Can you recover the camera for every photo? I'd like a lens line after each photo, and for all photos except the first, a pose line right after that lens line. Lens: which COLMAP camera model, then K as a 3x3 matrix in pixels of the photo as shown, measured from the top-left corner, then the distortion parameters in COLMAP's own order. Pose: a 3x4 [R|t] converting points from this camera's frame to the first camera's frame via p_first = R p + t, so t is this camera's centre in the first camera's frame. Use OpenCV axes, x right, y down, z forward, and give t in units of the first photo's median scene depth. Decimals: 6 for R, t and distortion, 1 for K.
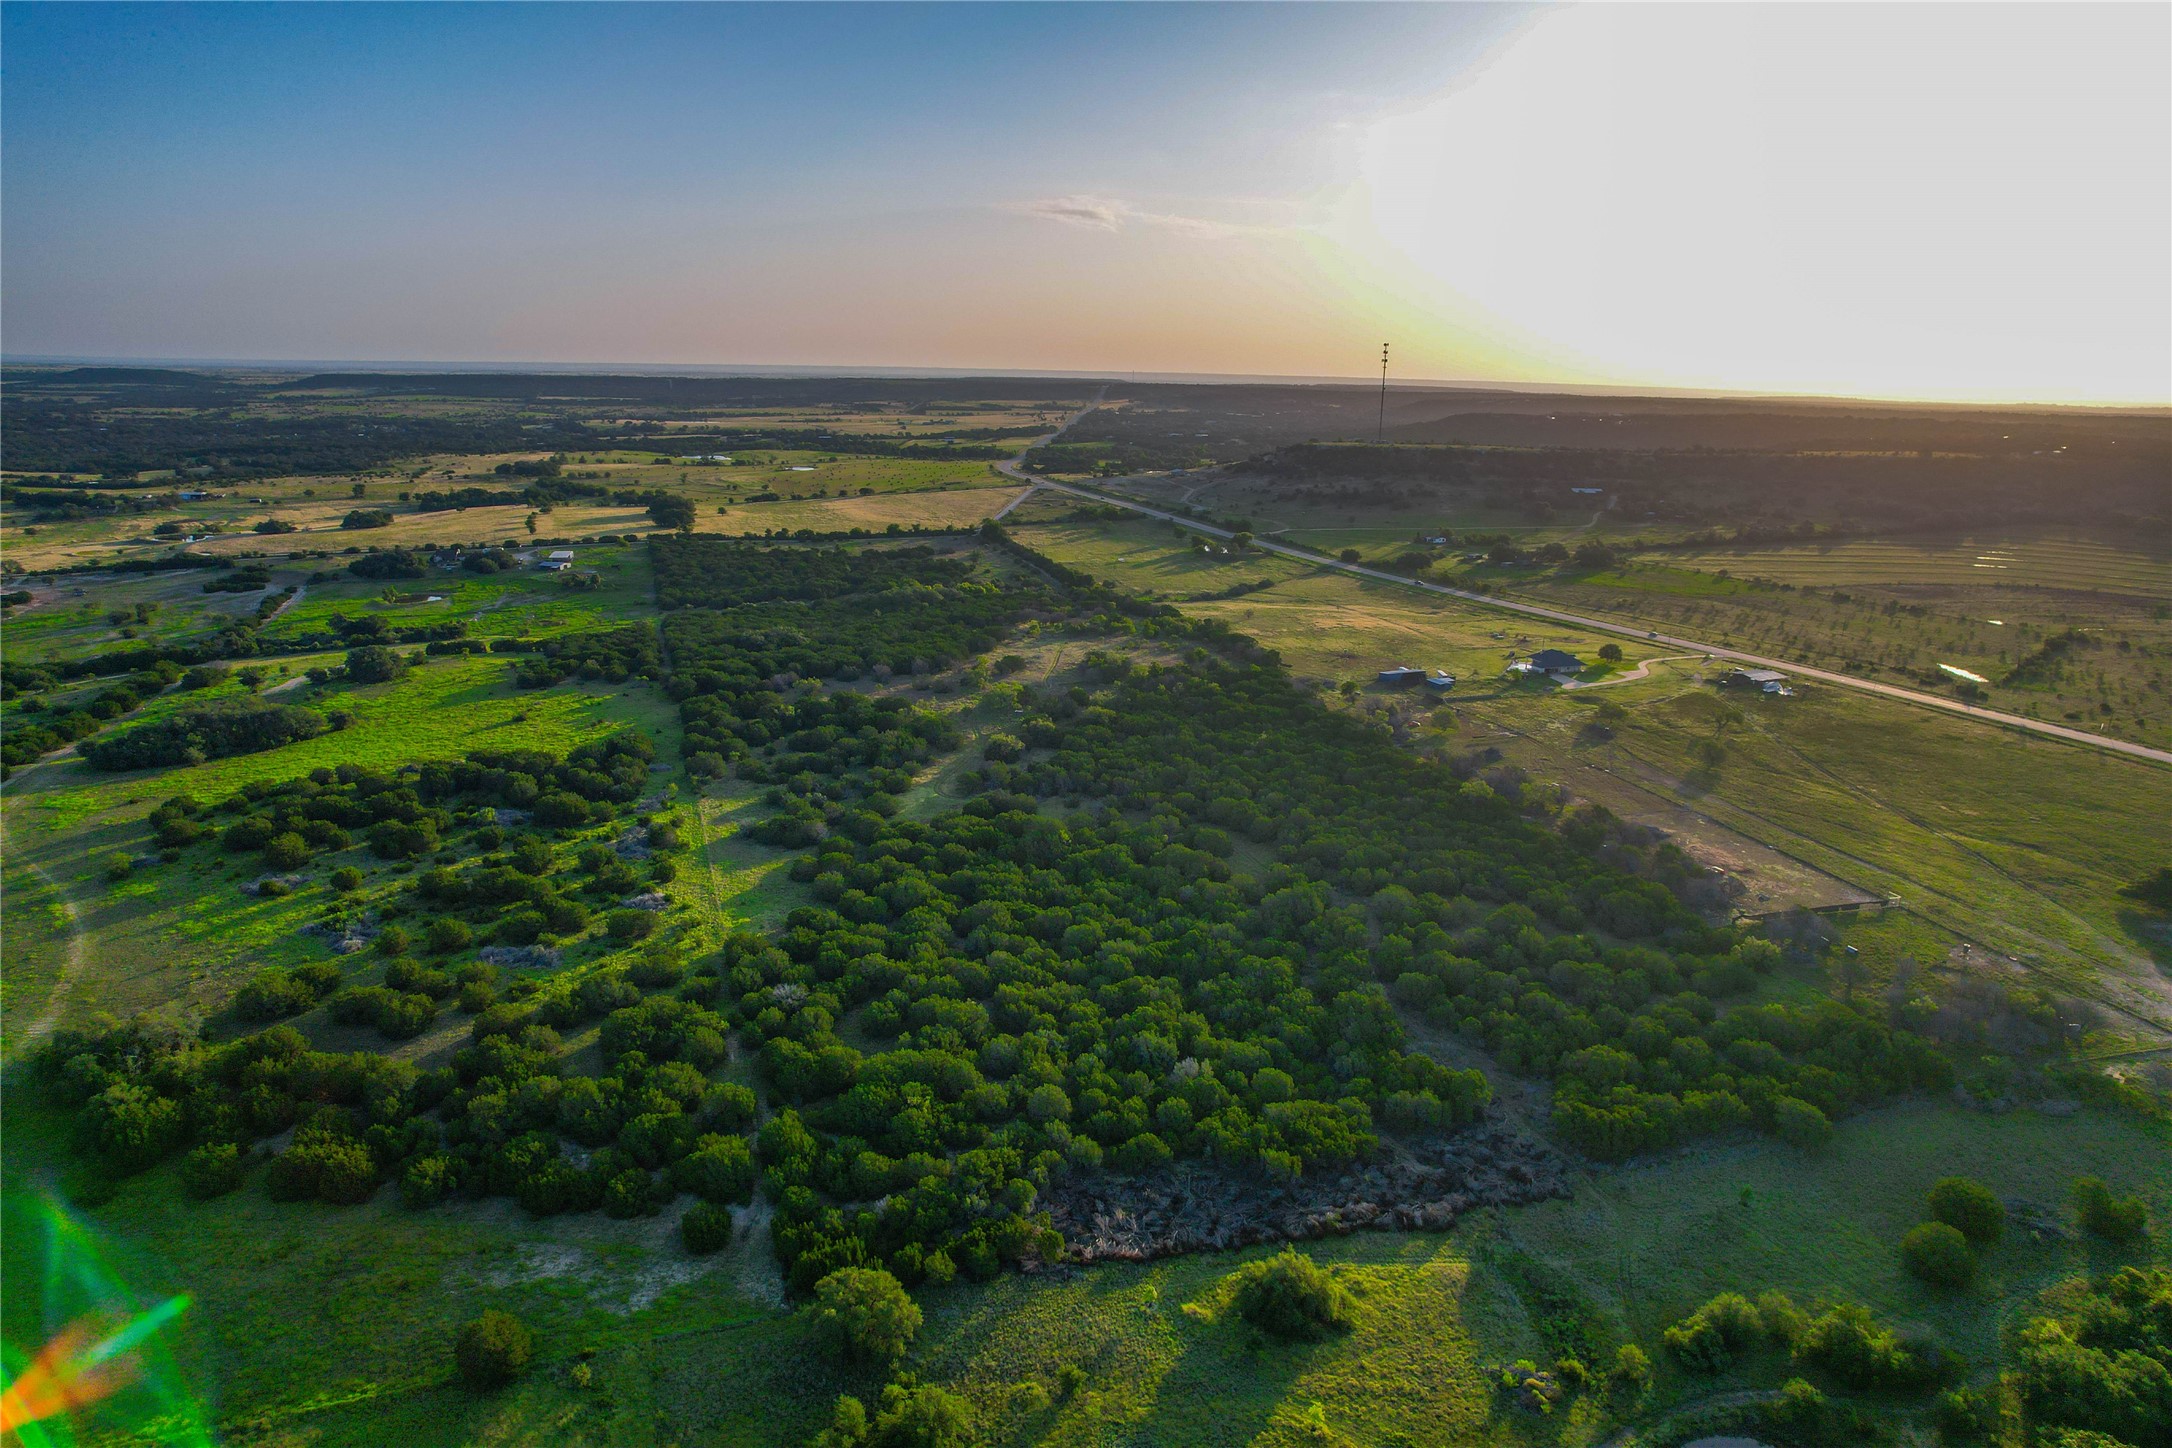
lens RADIAL K [[1385.2, 0, 1077.0], [0, 1385.2, 718.2], [0, 0, 1]] dist [-0.077708, 0.067585]
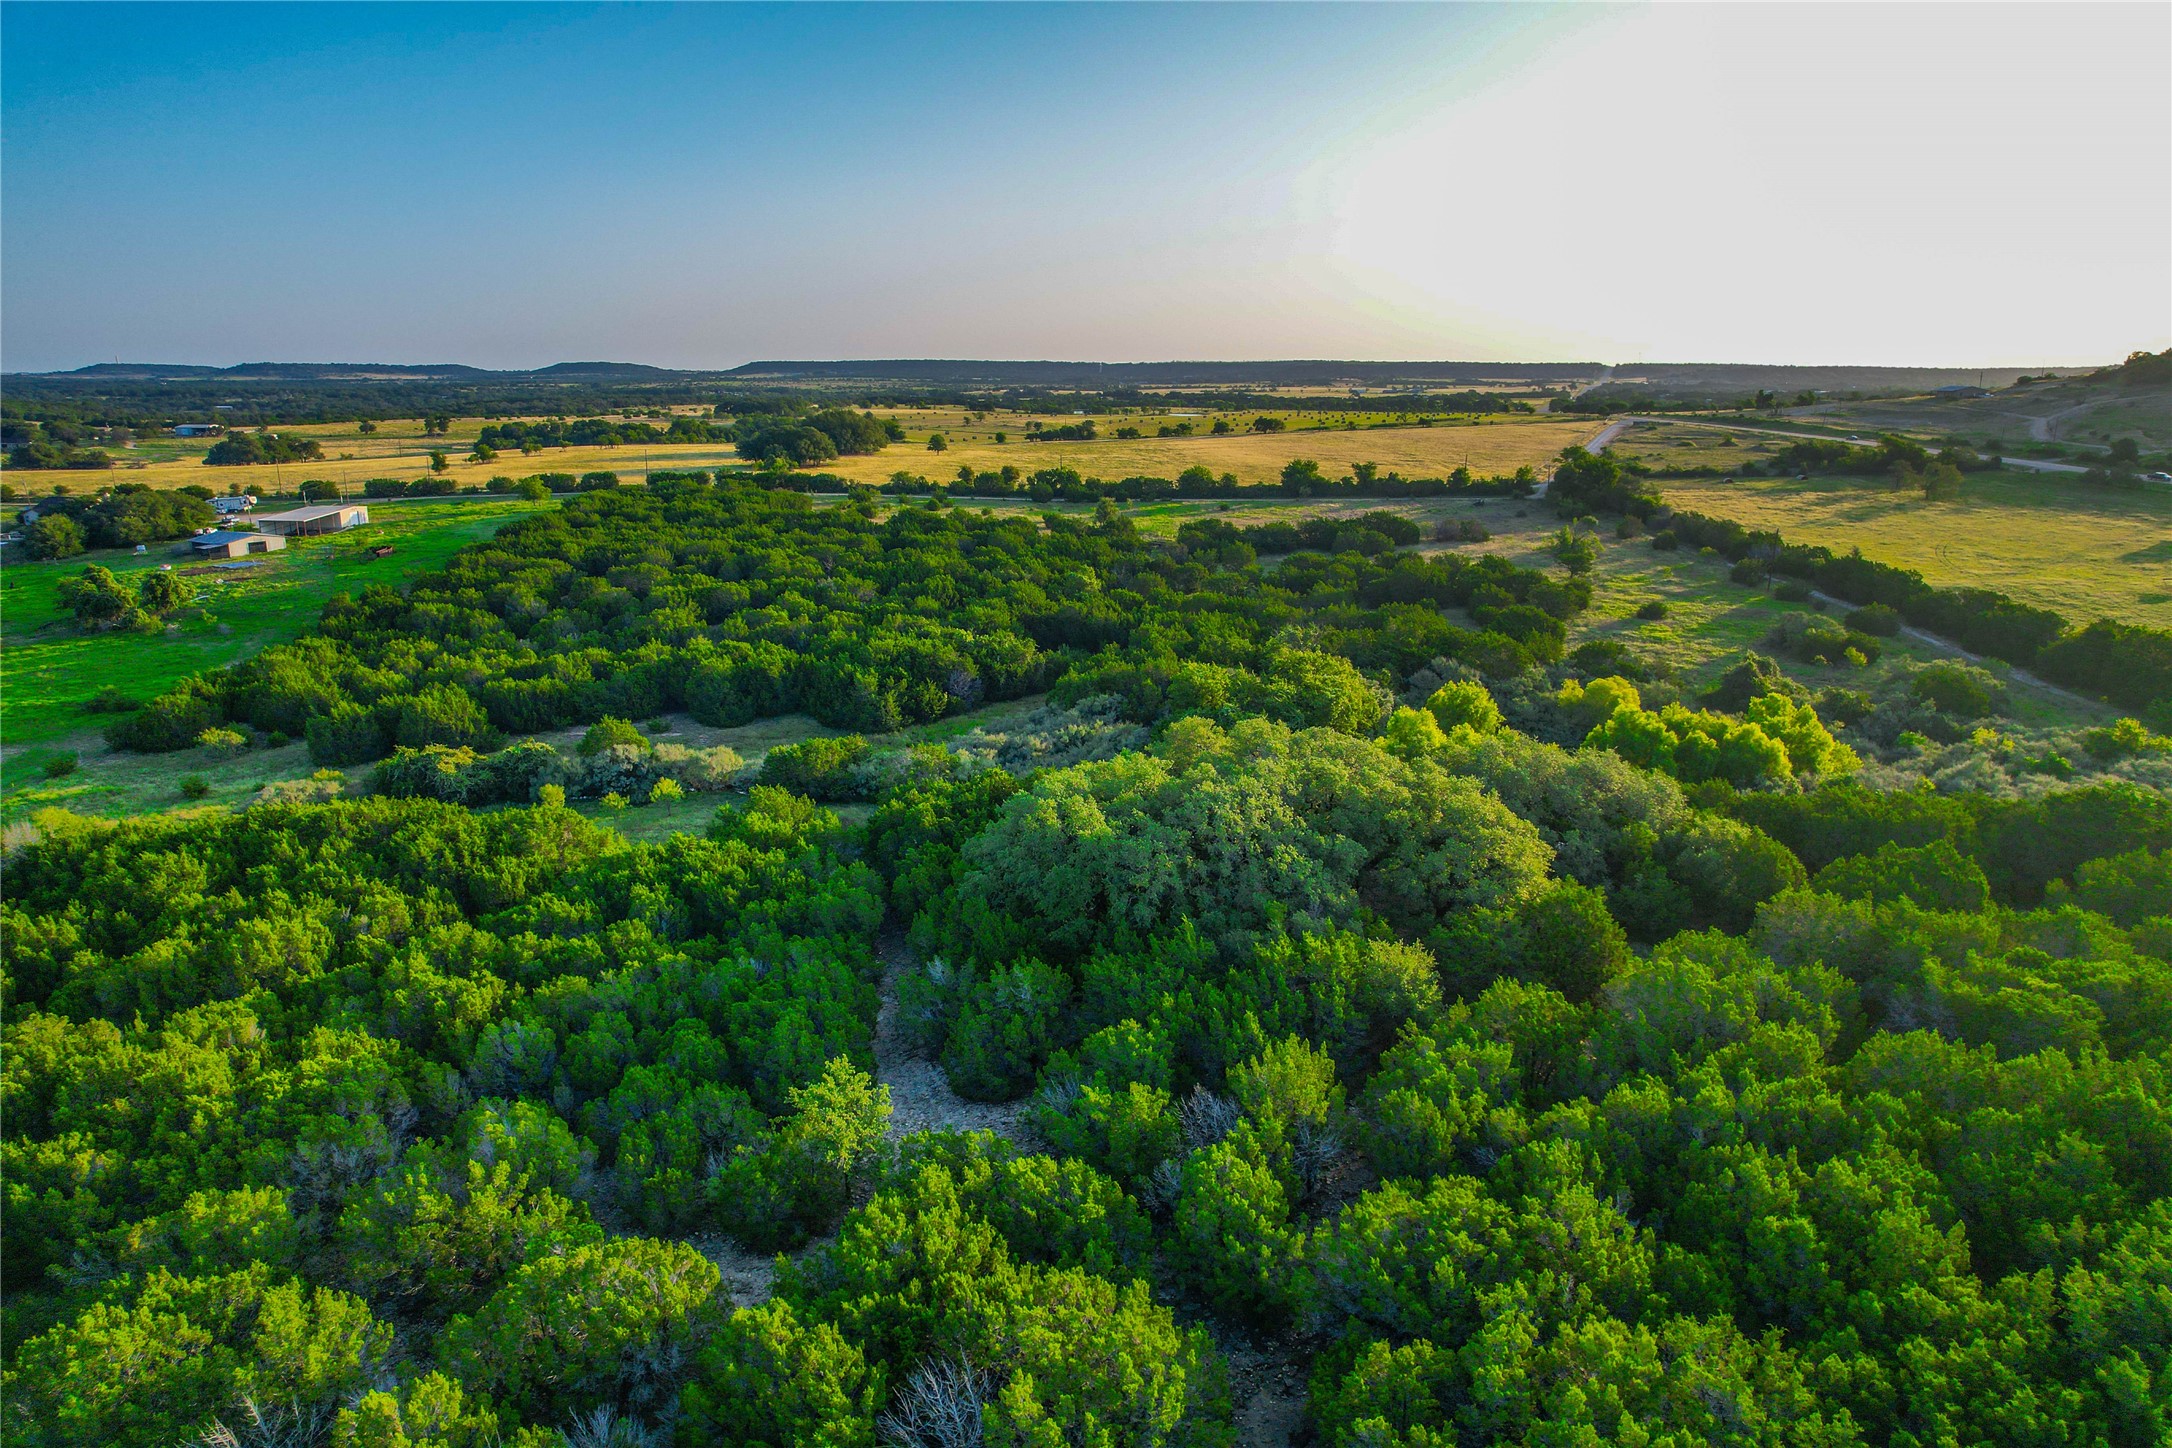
lens RADIAL K [[1385.2, 0, 1077.1], [0, 1385.2, 723.7], [0, 0, 1]] dist [-0.077708, 0.067585]
pose [[0.948999, 0.062654, -0.308992, -0.092285], [-0.063536, 0.997953, 0.007220, -0.089674], [0.308812, 0.012780, 0.951037, 0.808637]]
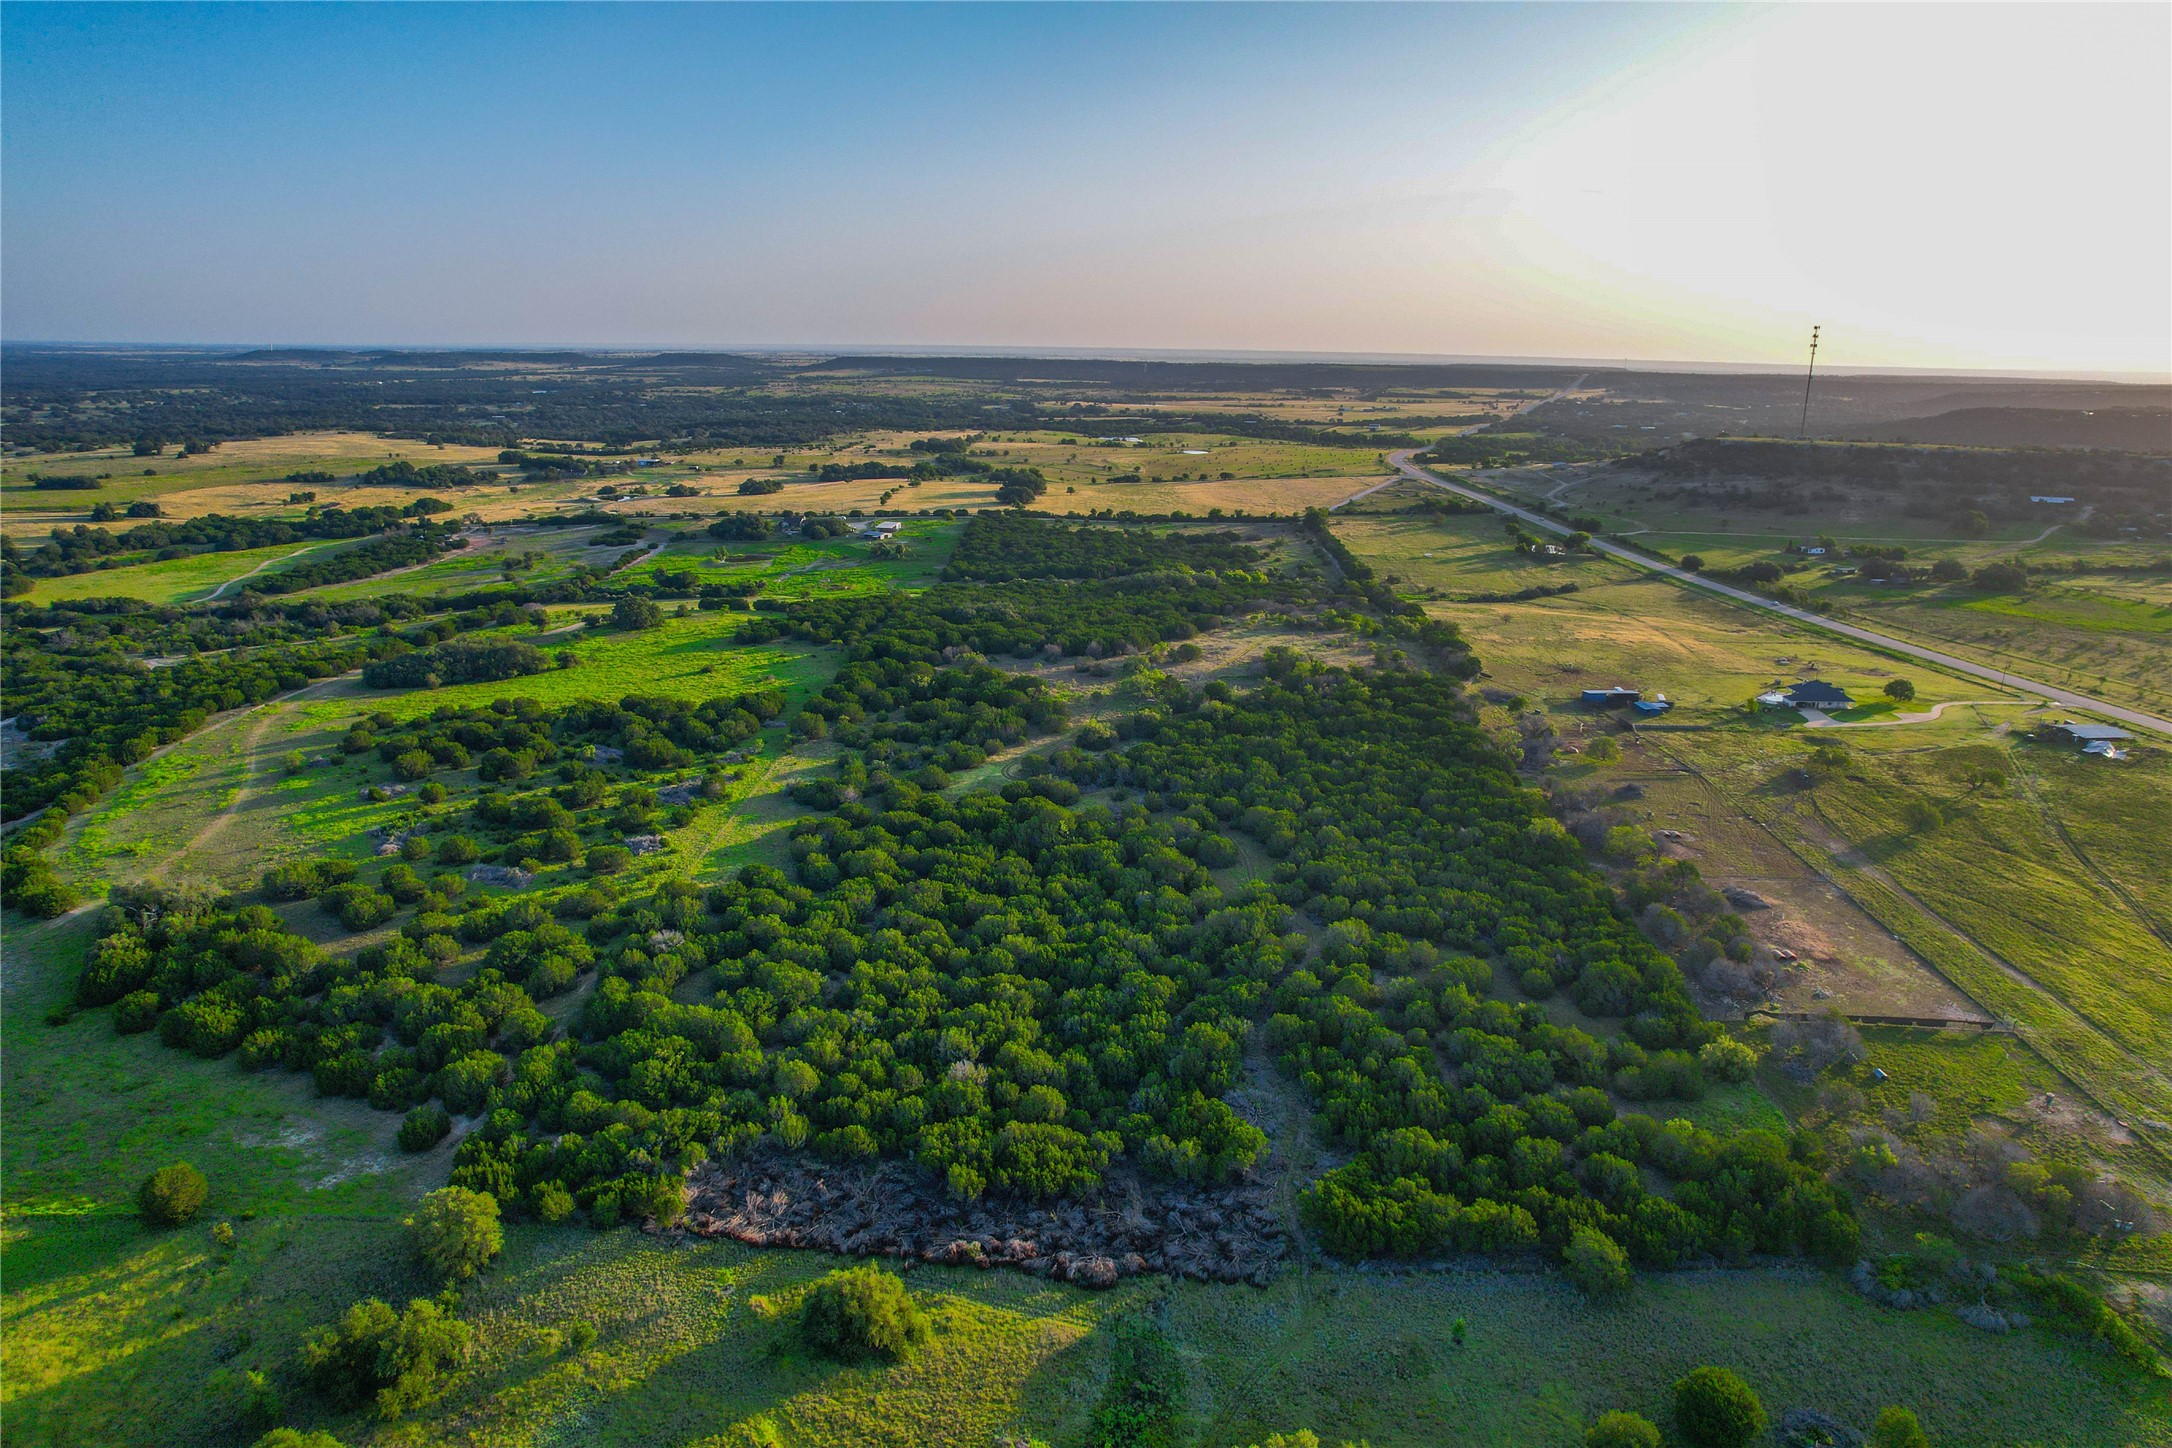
lens RADIAL K [[1385.2, 0, 1081.0], [0, 1385.2, 712.0], [0, 0, 1]] dist [-0.077708, 0.067585]
pose [[0.939679, 0.082346, -0.331999, 0.149667], [-0.080564, 0.996565, 0.019154, -0.007371], [0.332436, 0.008749, 0.943085, 0.036912]]
